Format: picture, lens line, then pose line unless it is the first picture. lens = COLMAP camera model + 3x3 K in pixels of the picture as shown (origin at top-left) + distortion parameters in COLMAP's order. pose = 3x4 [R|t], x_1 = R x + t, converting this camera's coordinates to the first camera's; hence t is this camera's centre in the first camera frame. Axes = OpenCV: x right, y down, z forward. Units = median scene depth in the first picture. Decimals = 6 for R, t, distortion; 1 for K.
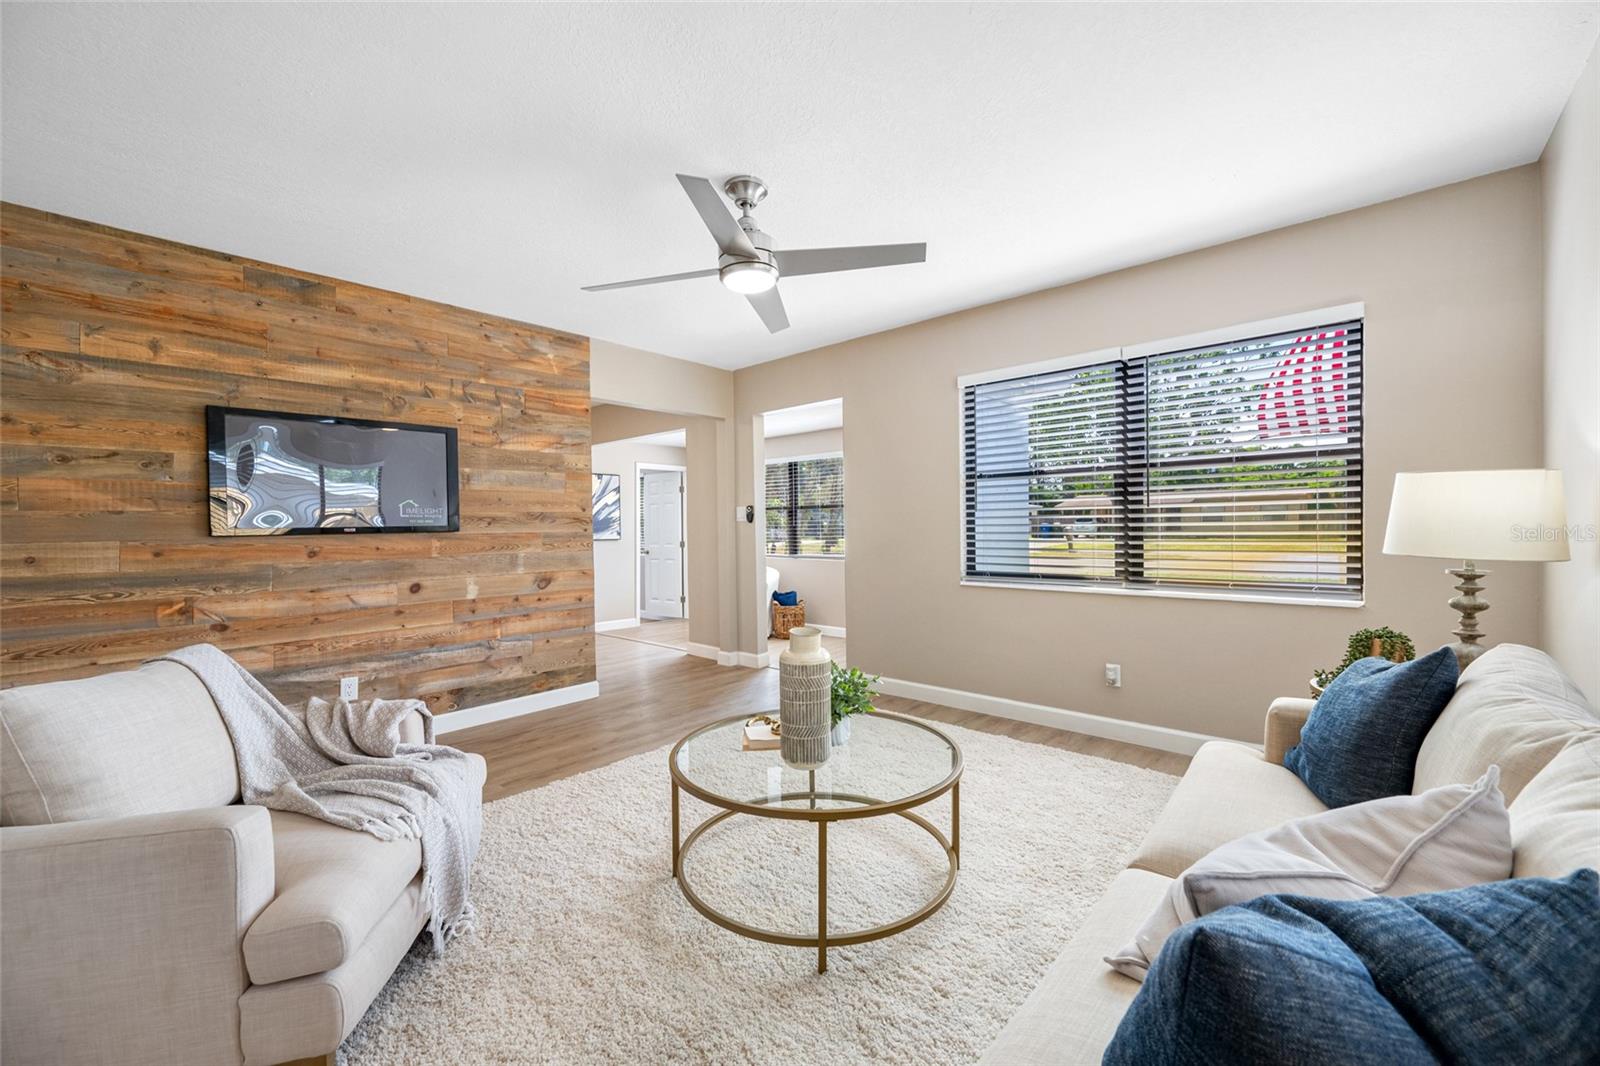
lens RADIAL K [[627.5, 0, 802.1], [0, 627.5, 529.8], [0, 0, 1]] dist [0.001455, 0.000066]
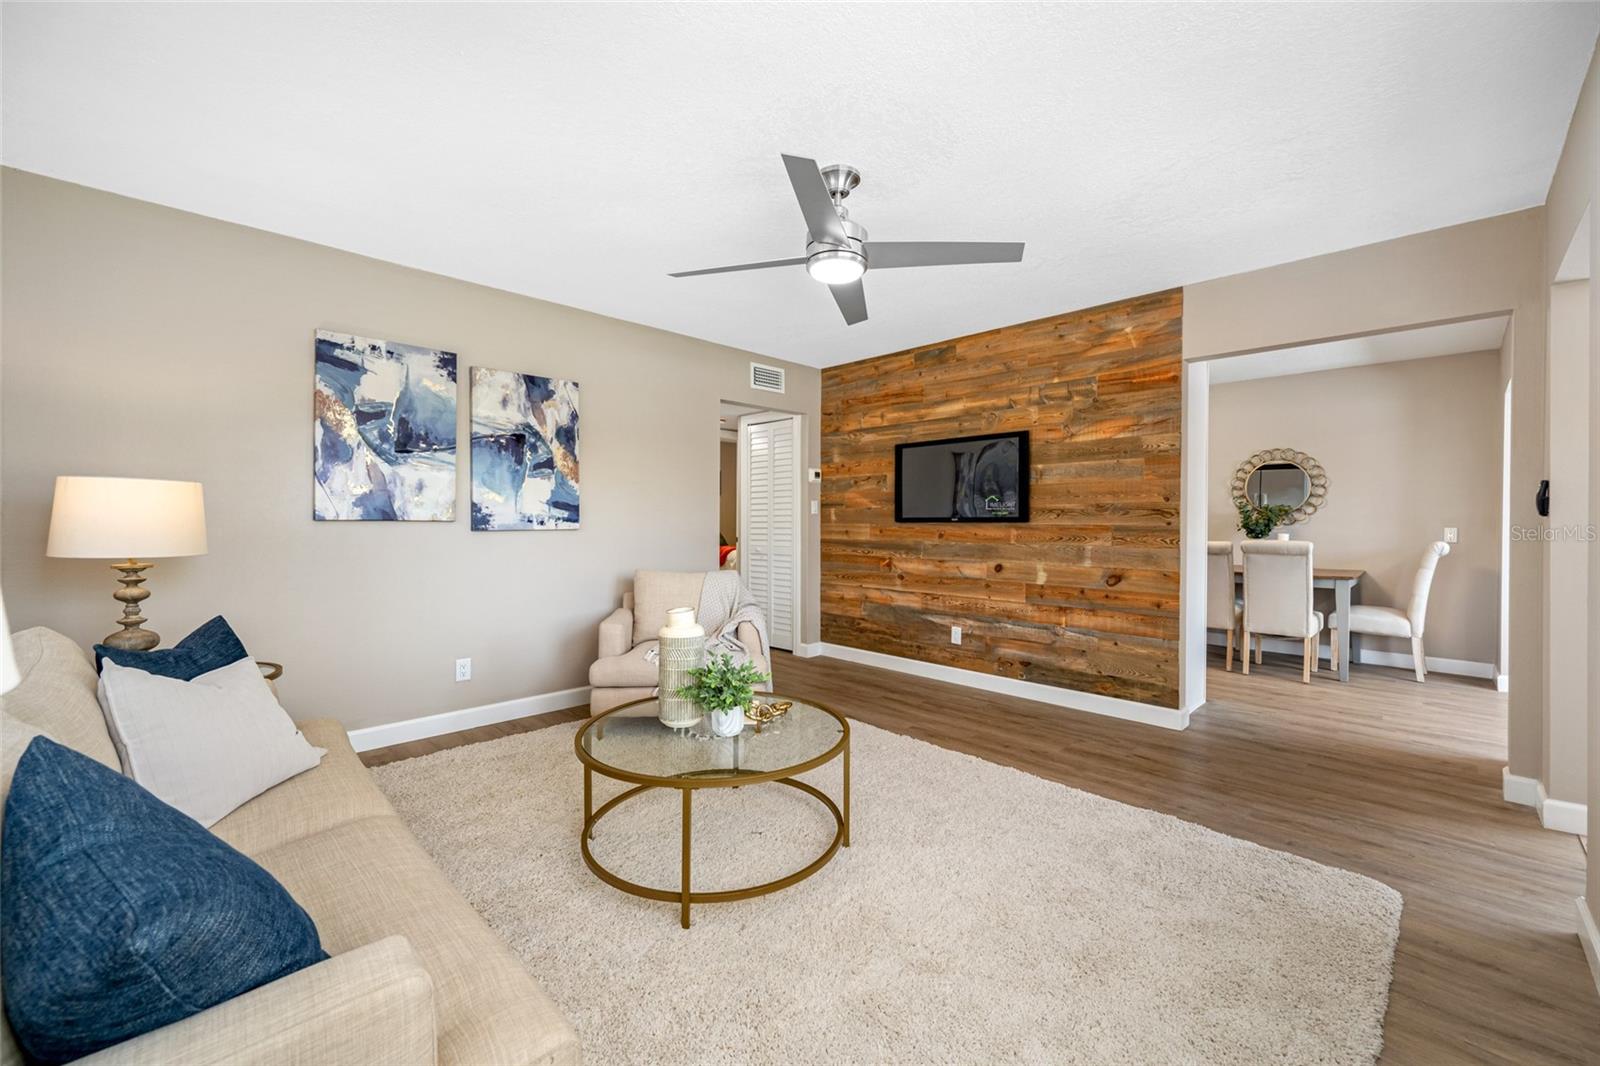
lens RADIAL K [[627.5, 0, 796.2], [0, 627.5, 521.0], [0, 0, 1]] dist [0.001455, 0.000066]
pose [[-0.058680, 0.017073, -0.998131, 0.584290], [-0.008507, 0.999809, 0.017602, -0.015423], [0.998241, 0.009524, -0.058523, 0.638383]]
